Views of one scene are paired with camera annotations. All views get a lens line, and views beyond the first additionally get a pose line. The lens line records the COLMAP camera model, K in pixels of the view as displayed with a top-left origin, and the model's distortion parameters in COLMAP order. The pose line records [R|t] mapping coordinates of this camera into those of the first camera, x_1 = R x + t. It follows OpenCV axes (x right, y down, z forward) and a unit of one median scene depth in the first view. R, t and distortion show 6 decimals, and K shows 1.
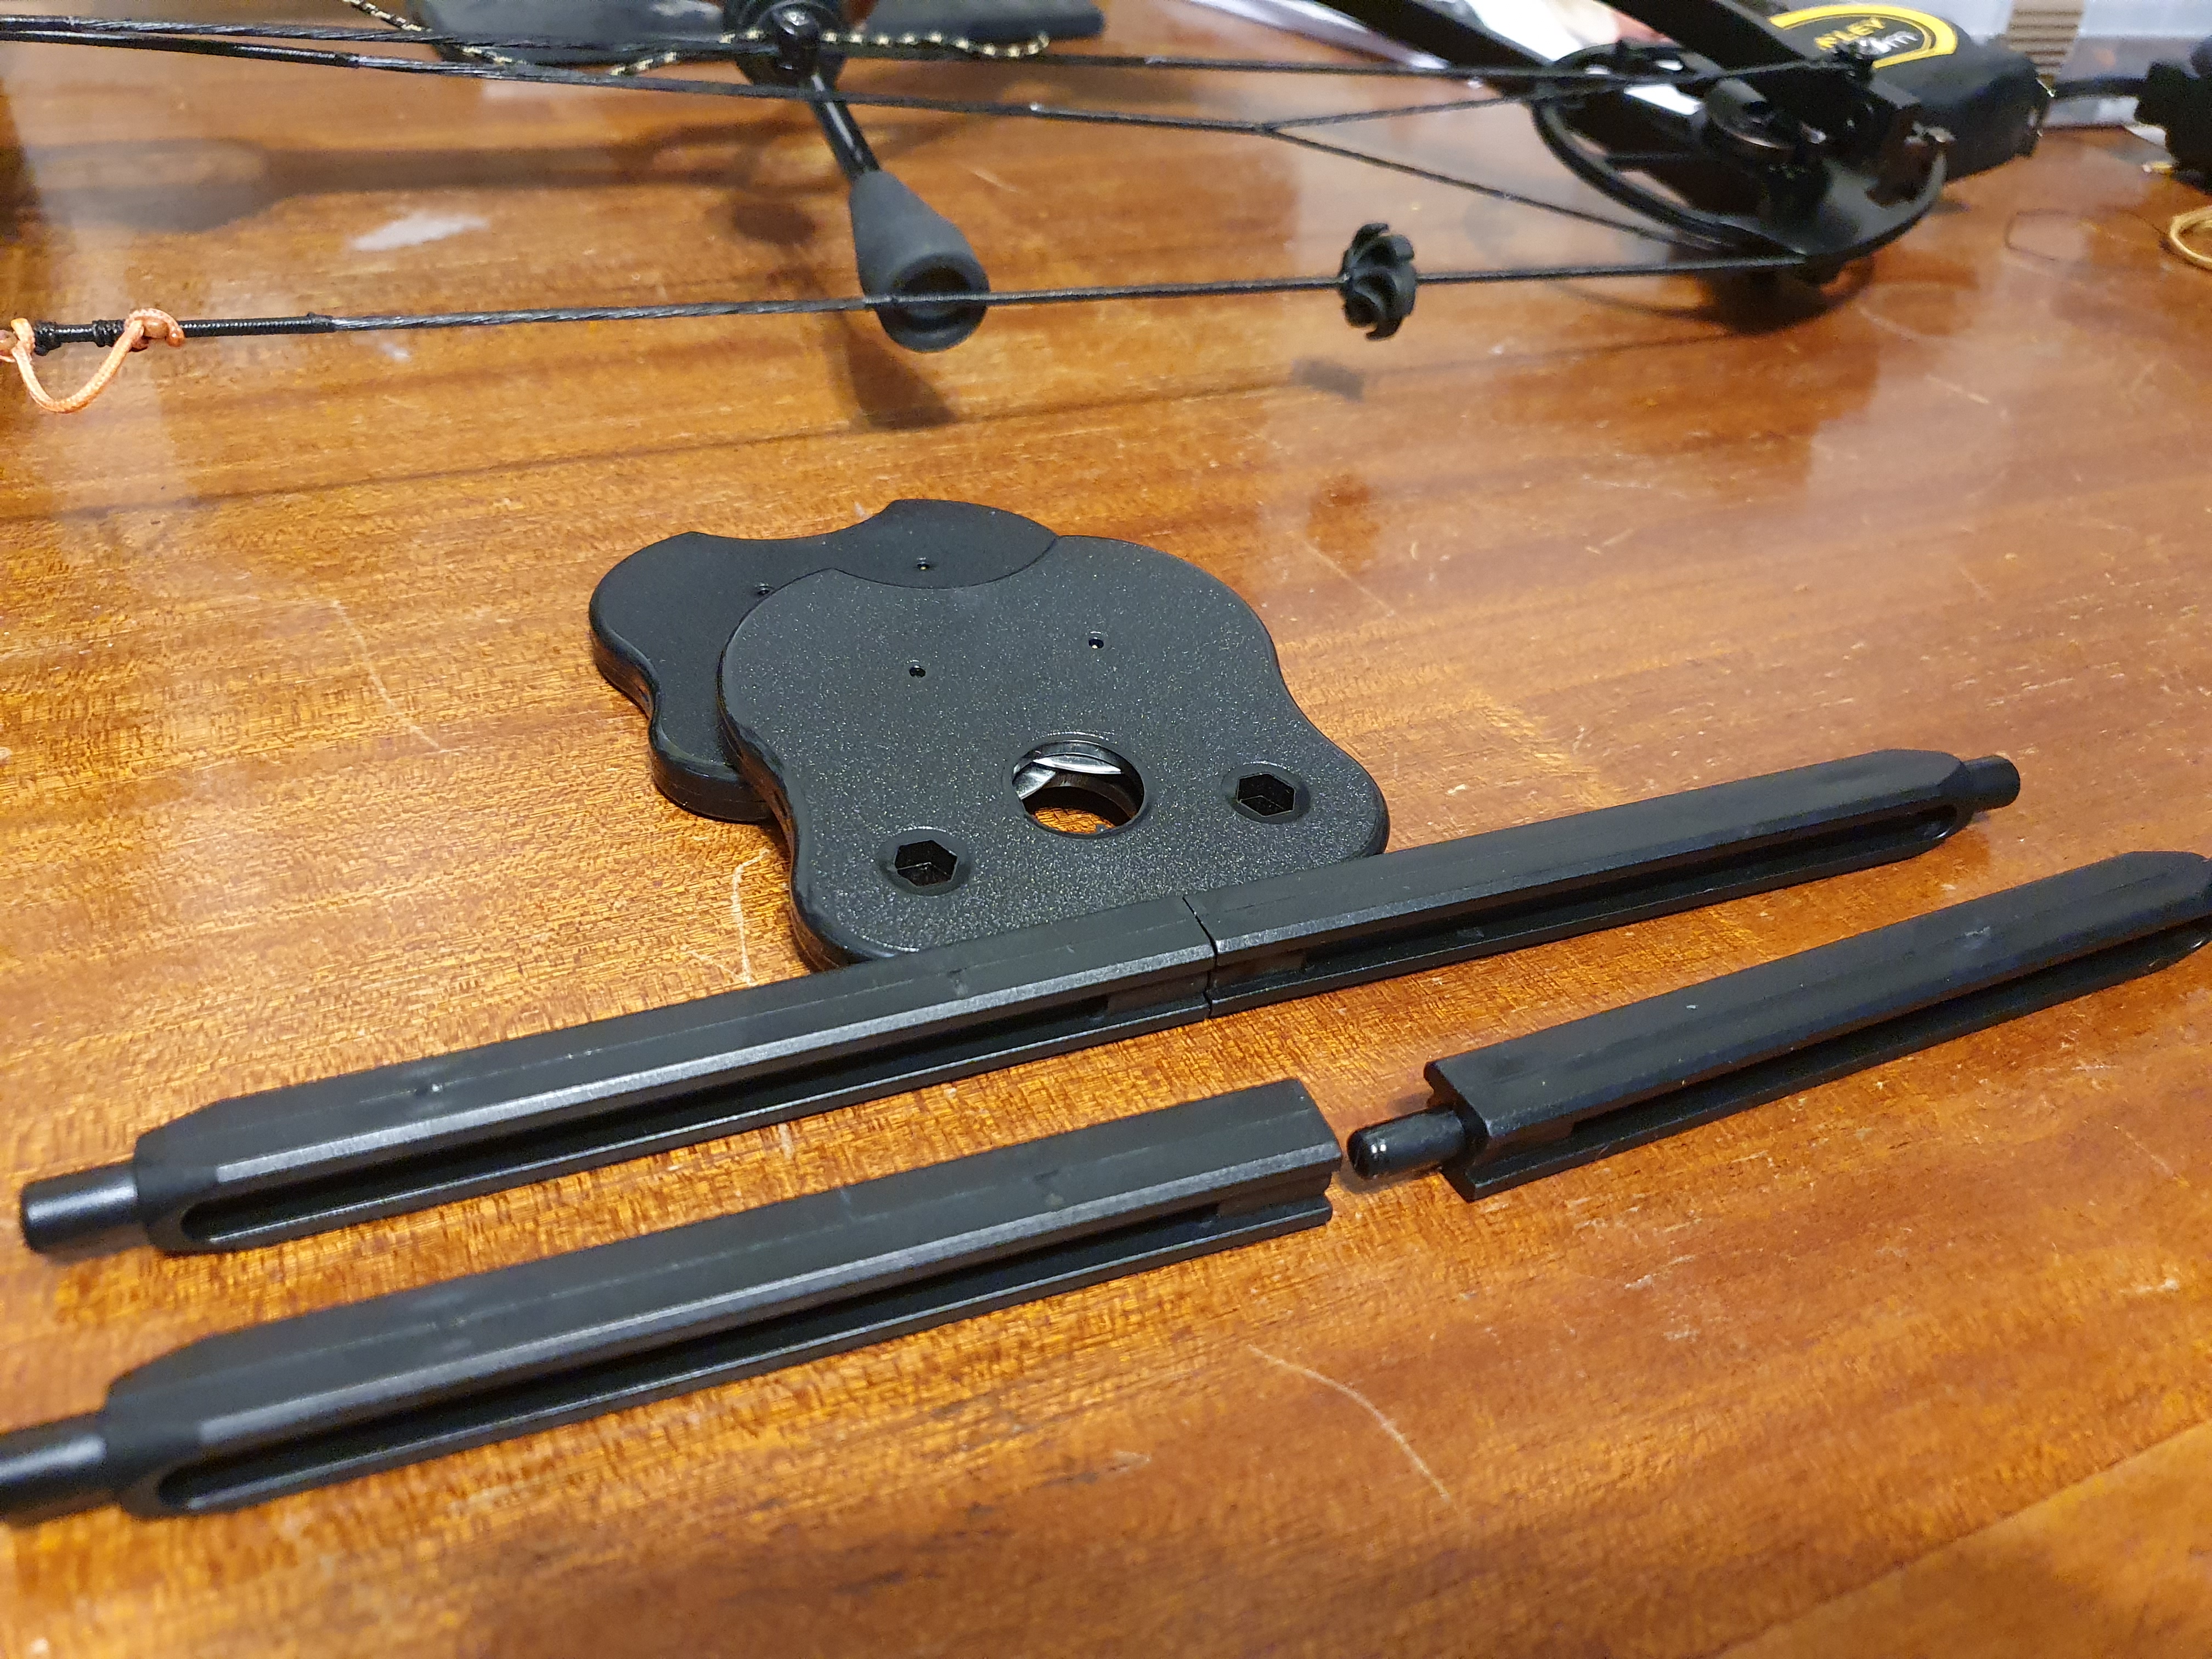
lens RADIAL K [[1853.5, 0, 1106.0], [0, 1853.5, 829.5], [0, 0, 1]] dist [-0.098955, 0.171608]
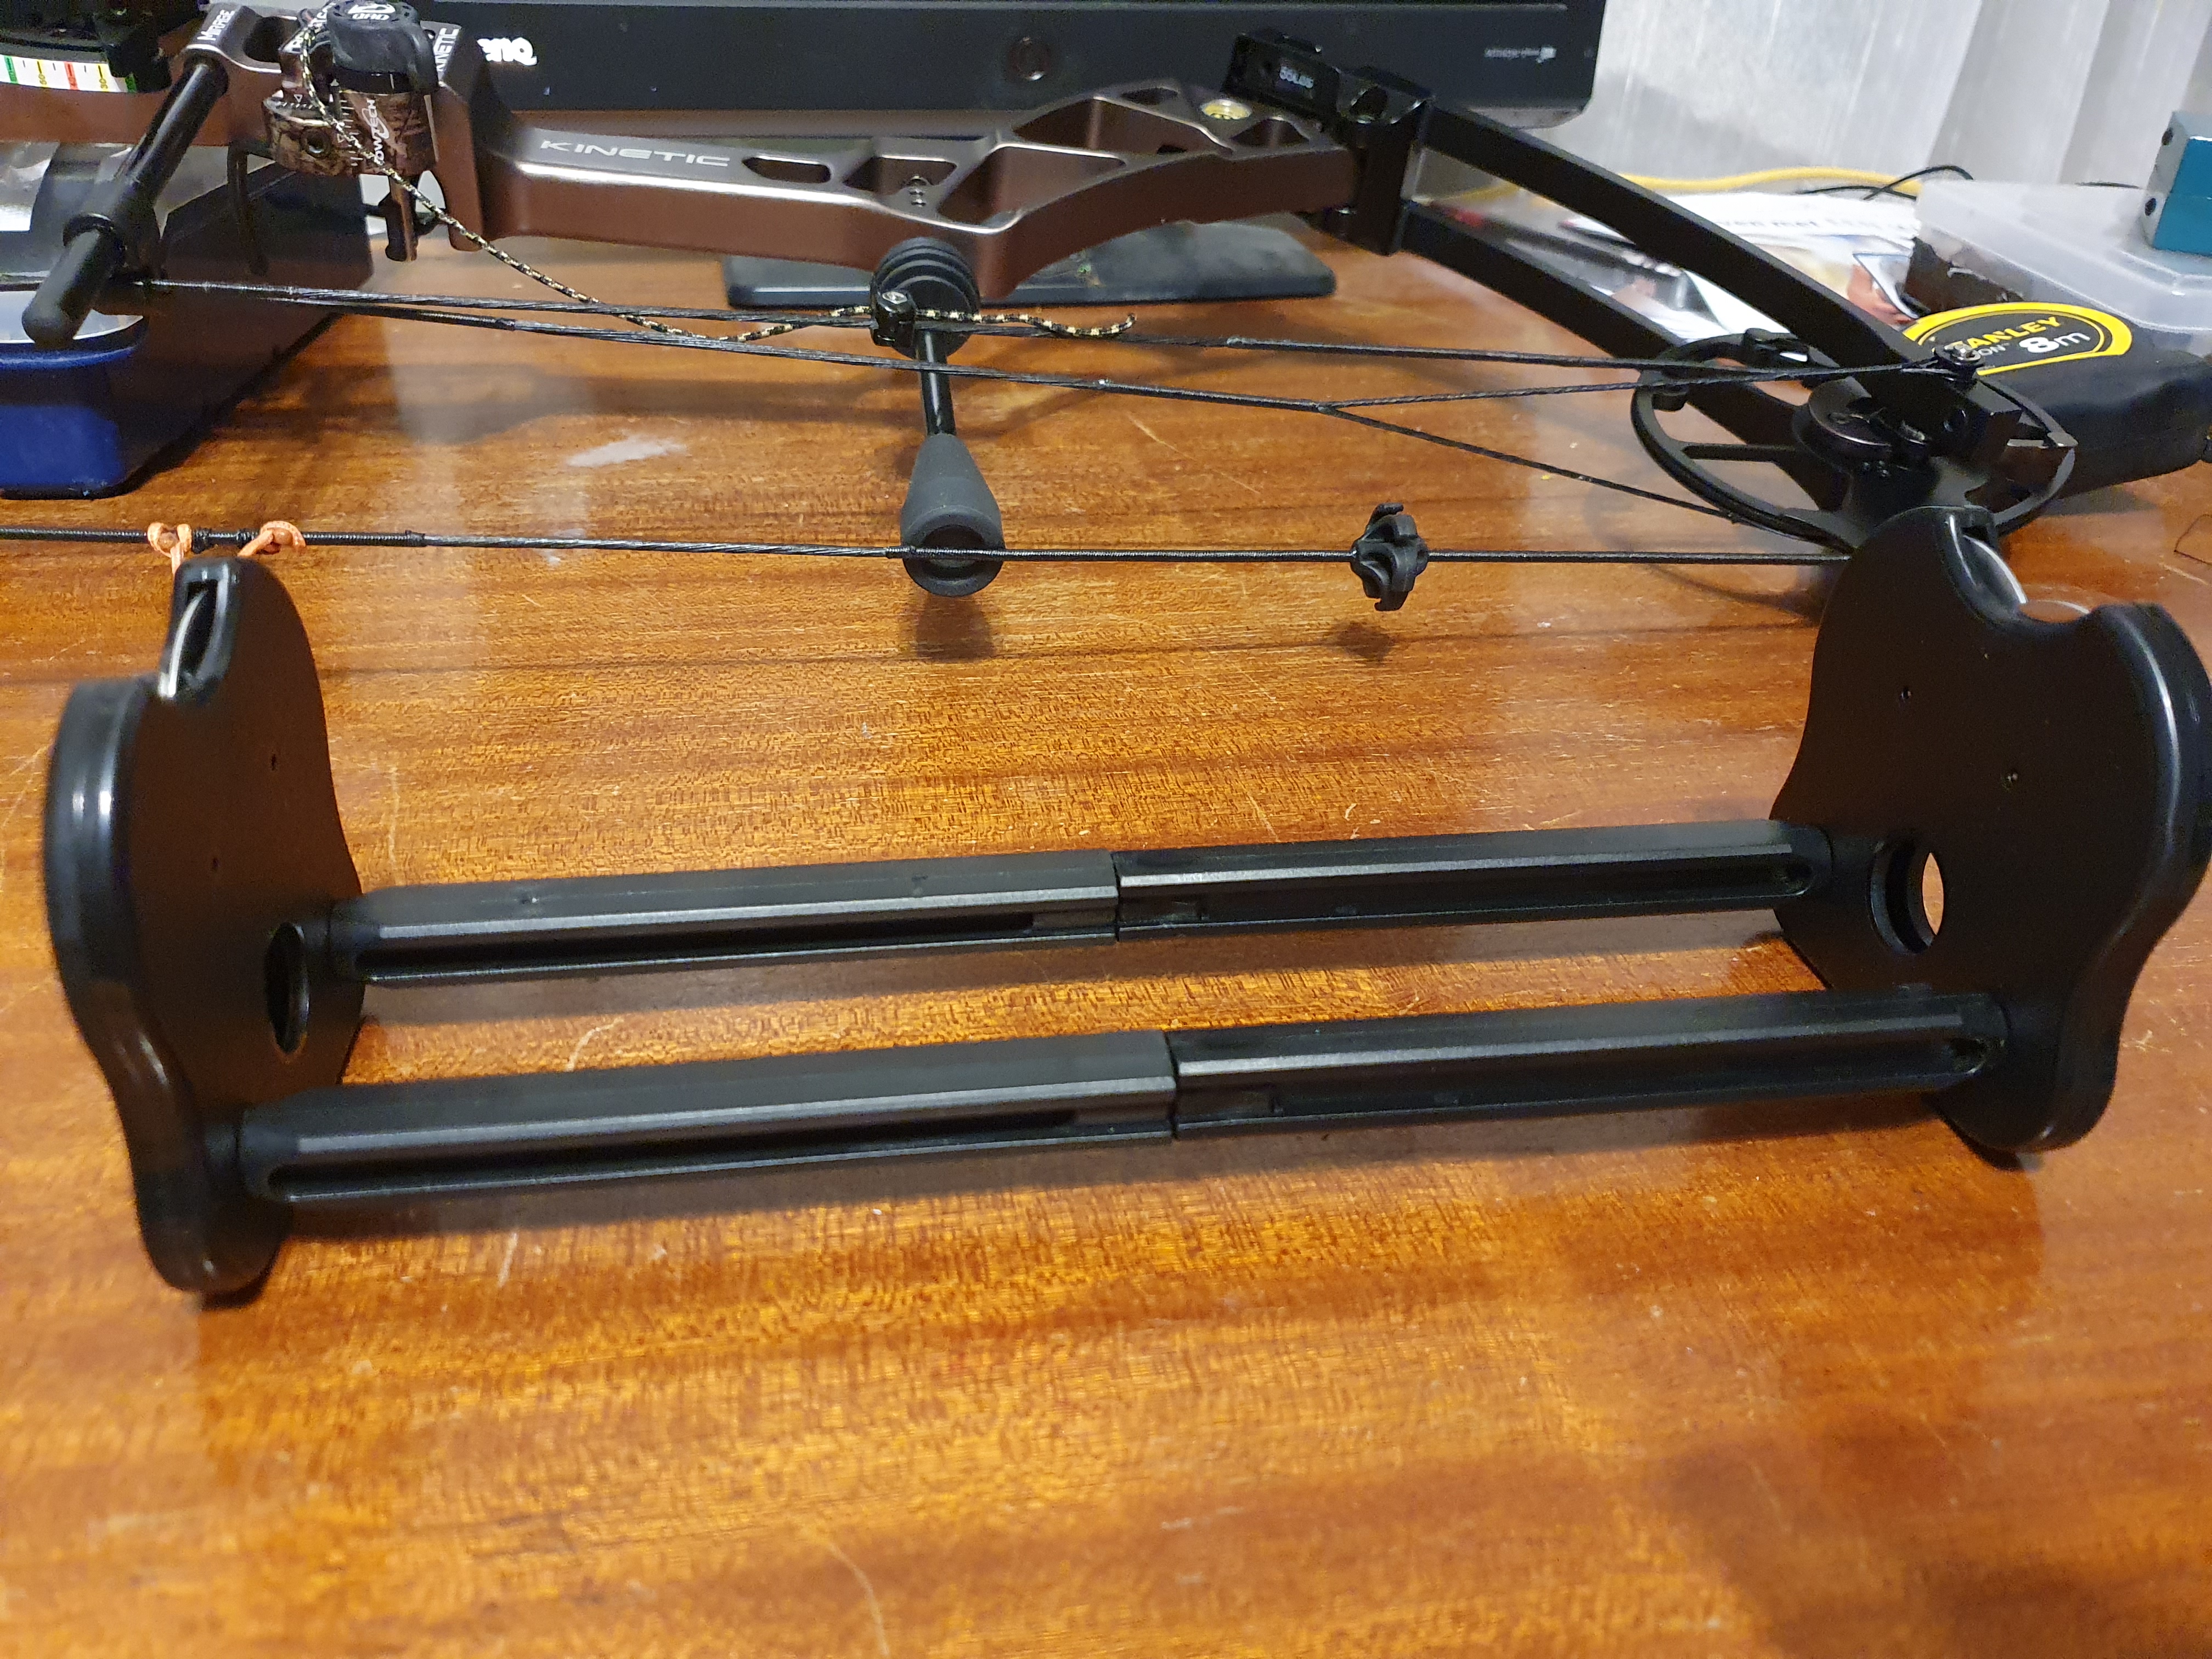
lens RADIAL K [[1826.2, 0, 1106.0], [0, 1826.2, 829.5], [0, 0, 1]] dist [0.001276, -0.000931]
pose [[0.971372, 0.098893, -0.216003, 0.216878], [-0.120726, 0.988569, -0.090309, -0.025024], [0.204603, 0.113800, 0.972207, -0.042766]]
